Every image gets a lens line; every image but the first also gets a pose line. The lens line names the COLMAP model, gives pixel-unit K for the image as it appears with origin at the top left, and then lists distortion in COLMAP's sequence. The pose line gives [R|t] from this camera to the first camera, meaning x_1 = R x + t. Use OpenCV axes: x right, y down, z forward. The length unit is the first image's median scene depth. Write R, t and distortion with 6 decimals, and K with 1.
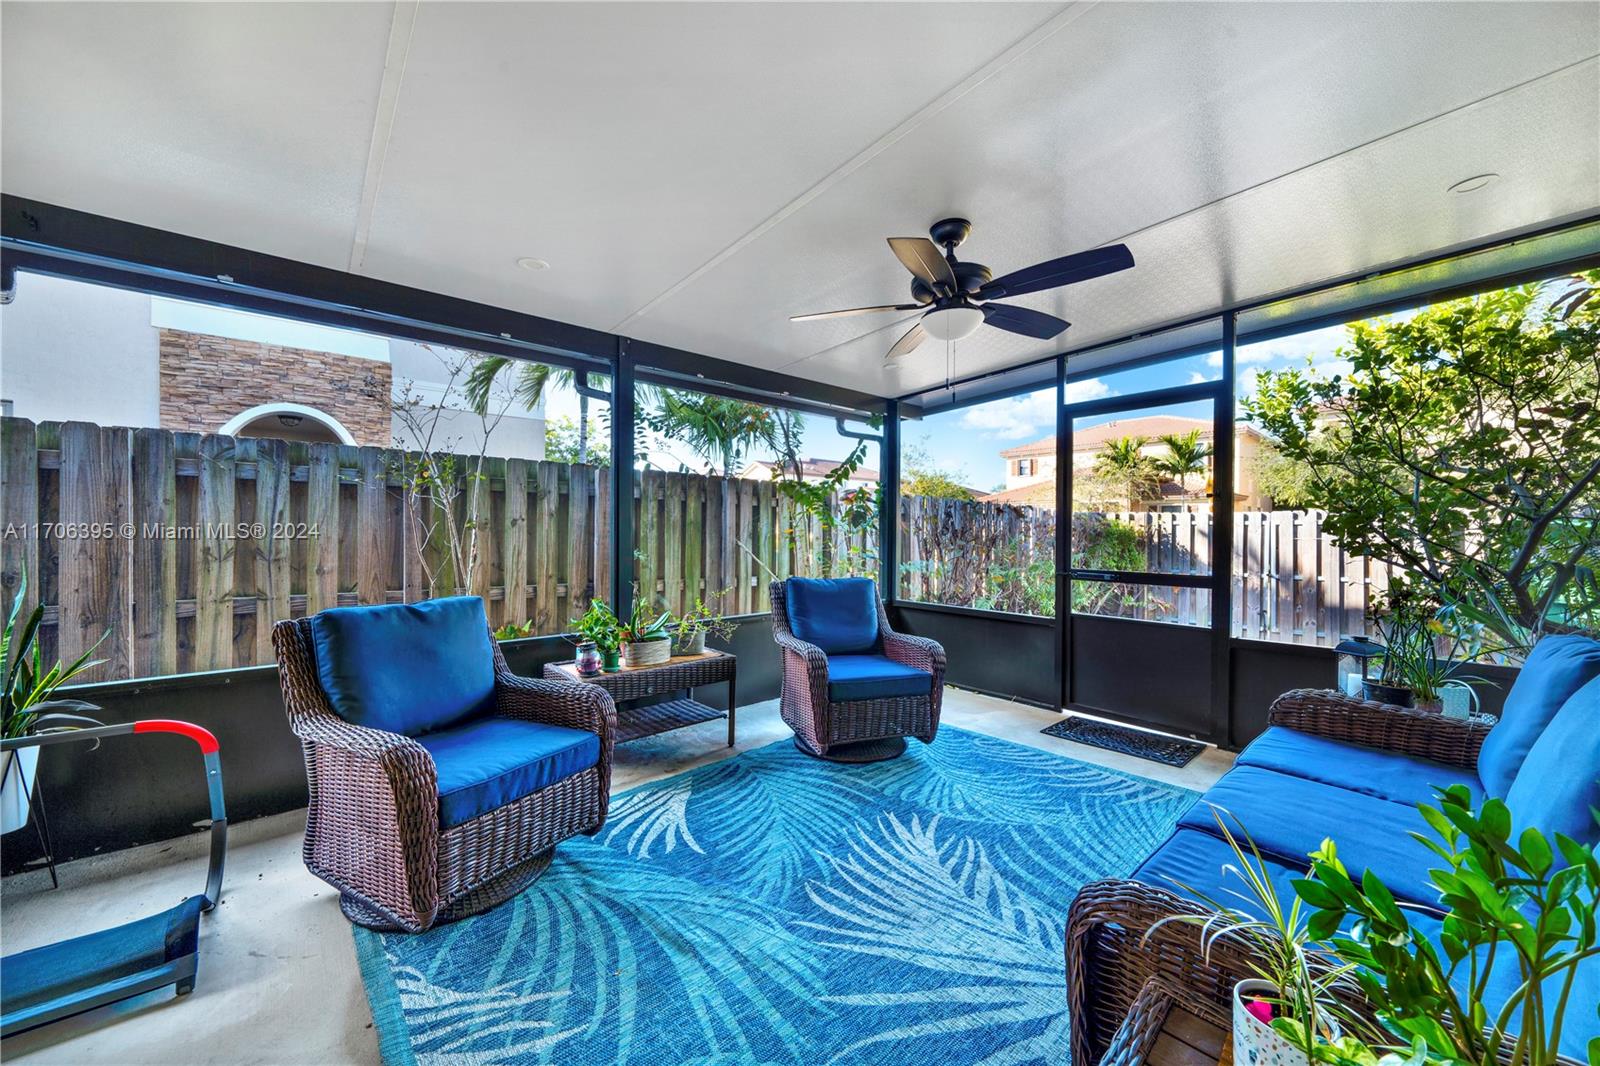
lens RADIAL K [[599.6, 0, 800.2], [0, 599.6, 544.6], [0, 0, 1]] dist [0.000109, -0.000051]
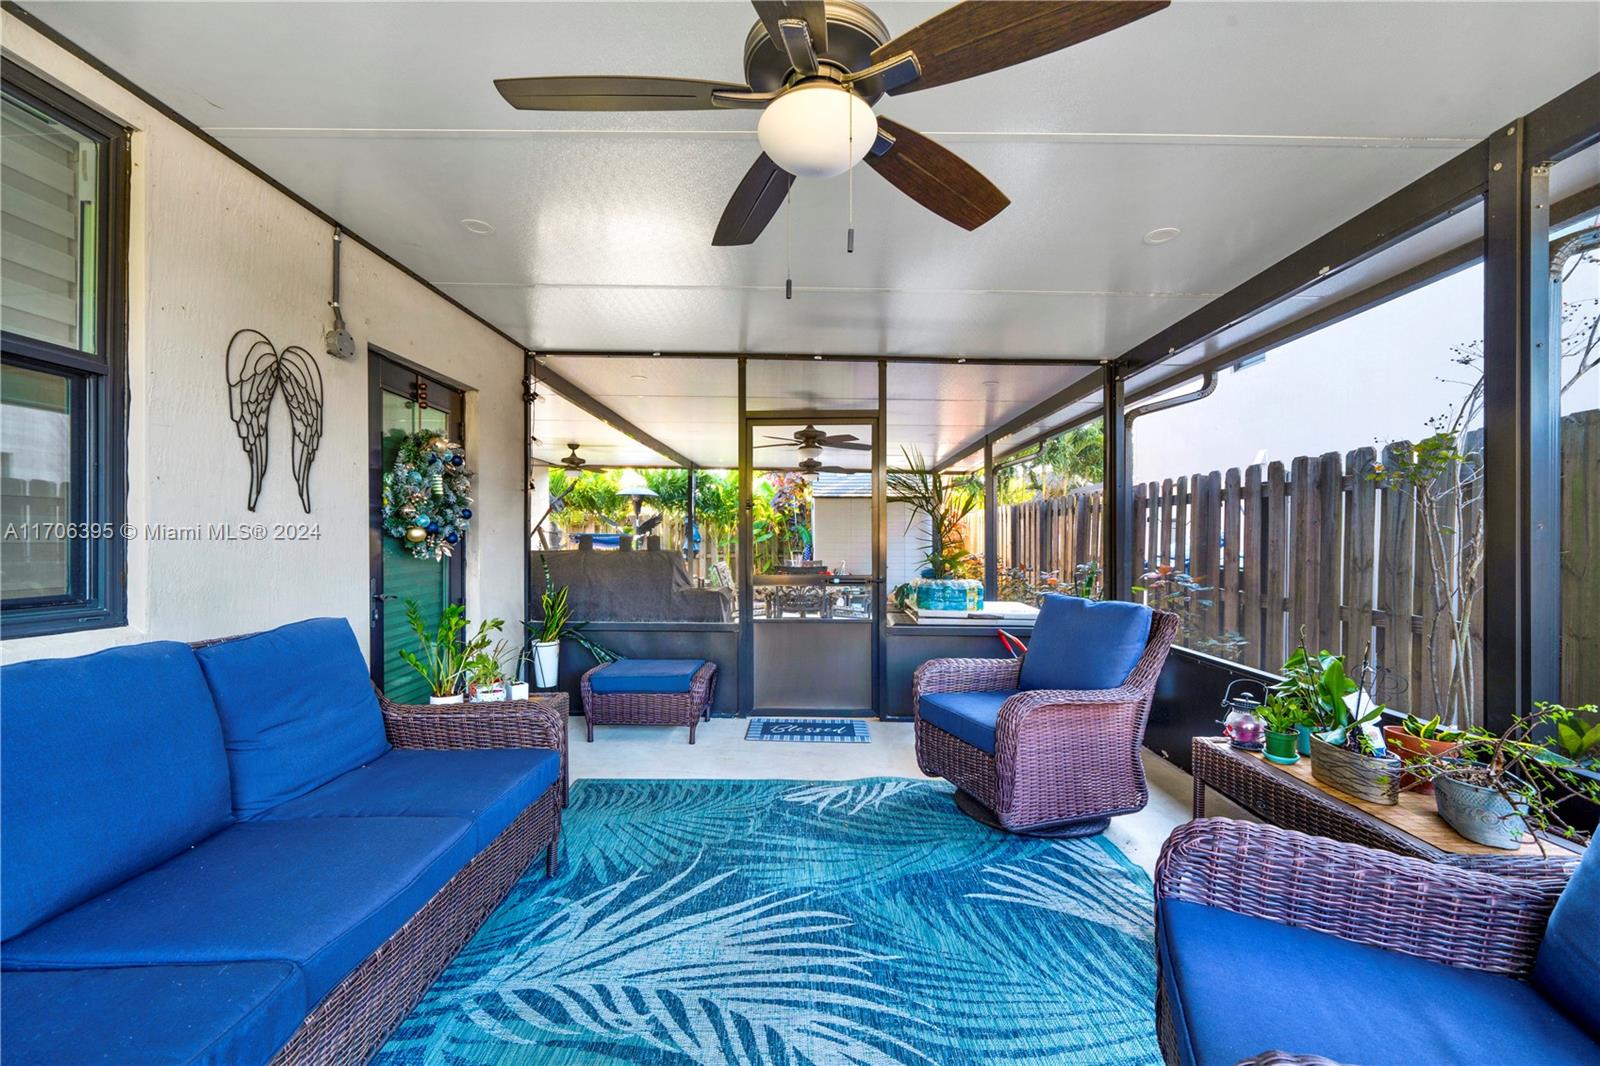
lens RADIAL K [[666.8, 0, 798.7], [0, 666.8, 530.8], [0, 0, 1]] dist [-0.003247, 0.000103]
pose [[-0.681468, -0.019755, -0.731582, 0.834209], [-0.026196, 0.999653, -0.002592, -0.029393], [0.731379, 0.017398, -0.681749, 1.645246]]
